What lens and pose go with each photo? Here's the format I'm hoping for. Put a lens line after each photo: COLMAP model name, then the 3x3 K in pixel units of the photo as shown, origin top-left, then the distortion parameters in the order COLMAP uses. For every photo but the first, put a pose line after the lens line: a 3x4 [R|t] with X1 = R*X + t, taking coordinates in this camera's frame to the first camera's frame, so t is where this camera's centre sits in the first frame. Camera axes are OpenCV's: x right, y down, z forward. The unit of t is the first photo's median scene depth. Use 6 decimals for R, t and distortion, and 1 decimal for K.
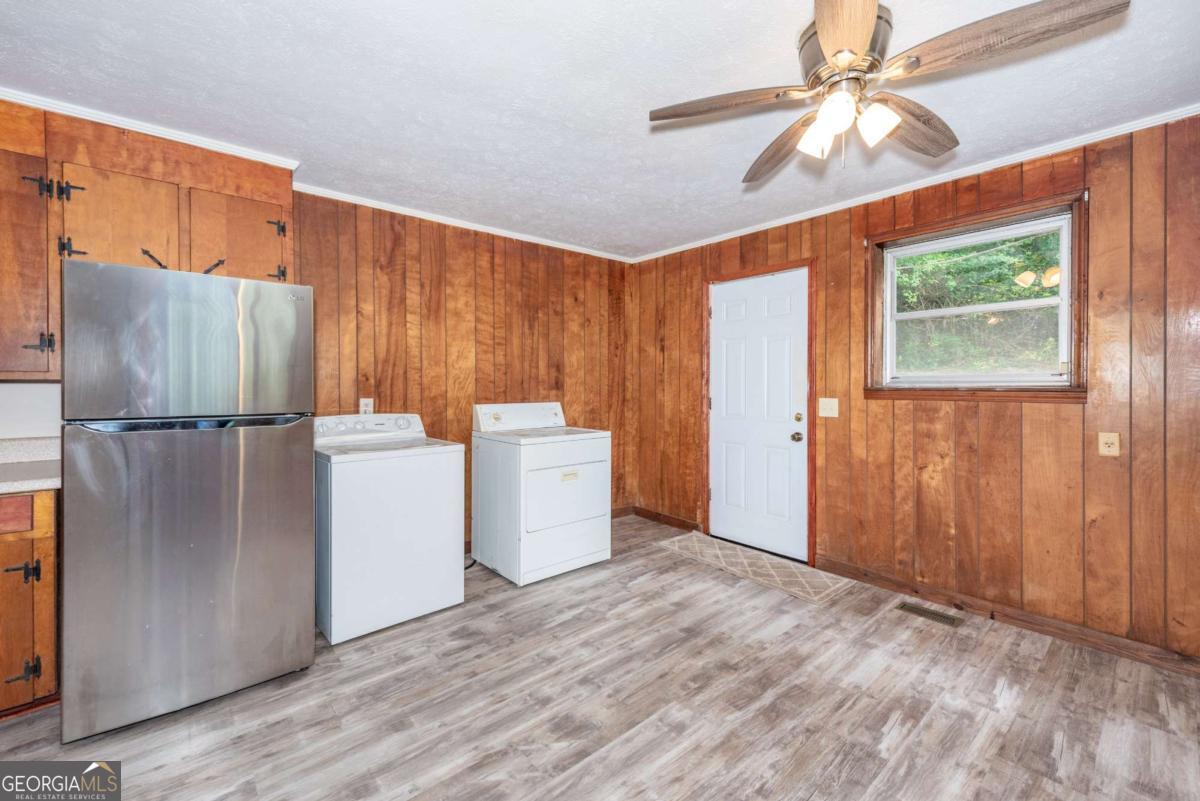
lens RADIAL K [[494.9, 0, 595.7], [0, 494.9, 388.5], [0, 0, 1]] dist [0.015648, -0.004955]
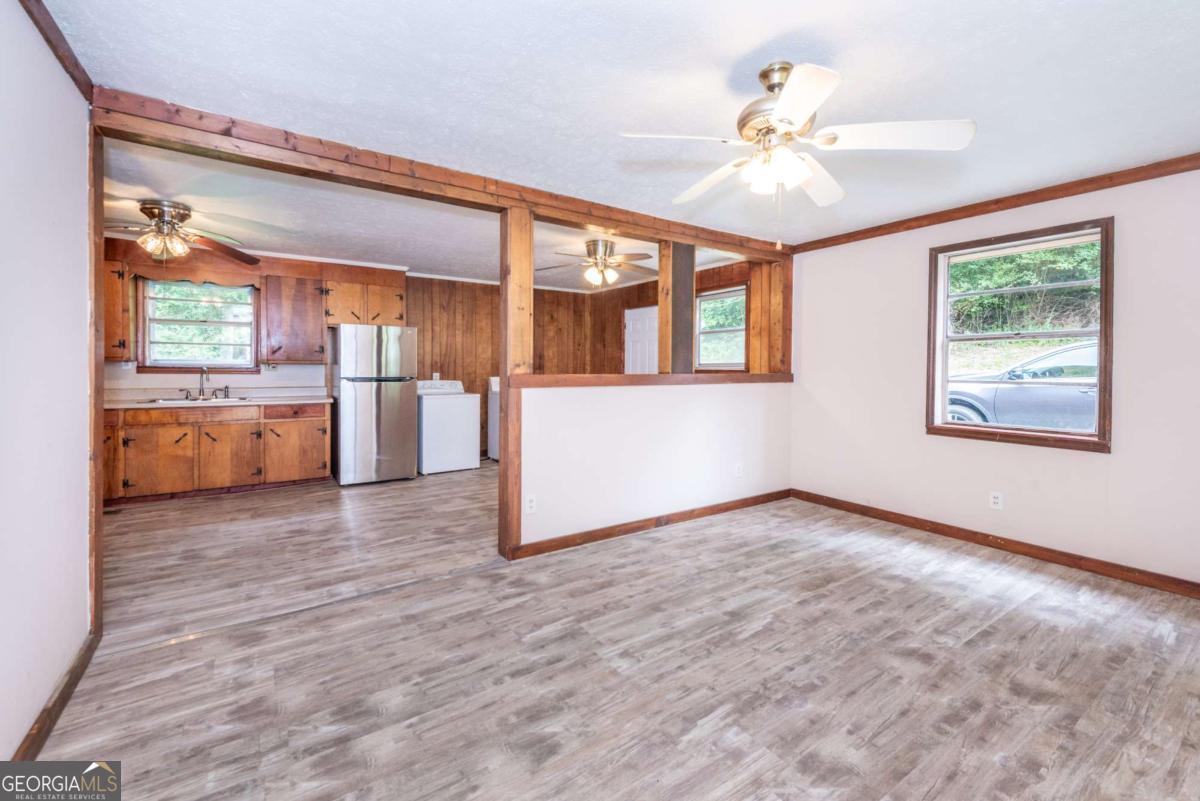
lens RADIAL K [[500.3, 0, 597.8], [0, 500.3, 376.1], [0, 0, 1]] dist [0.012617, -0.000913]
pose [[0.993475, 0.007708, -0.113786, 0.481271], [-0.006691, 0.999934, 0.009312, 0.009784], [0.113850, -0.008490, 0.993462, -1.079857]]
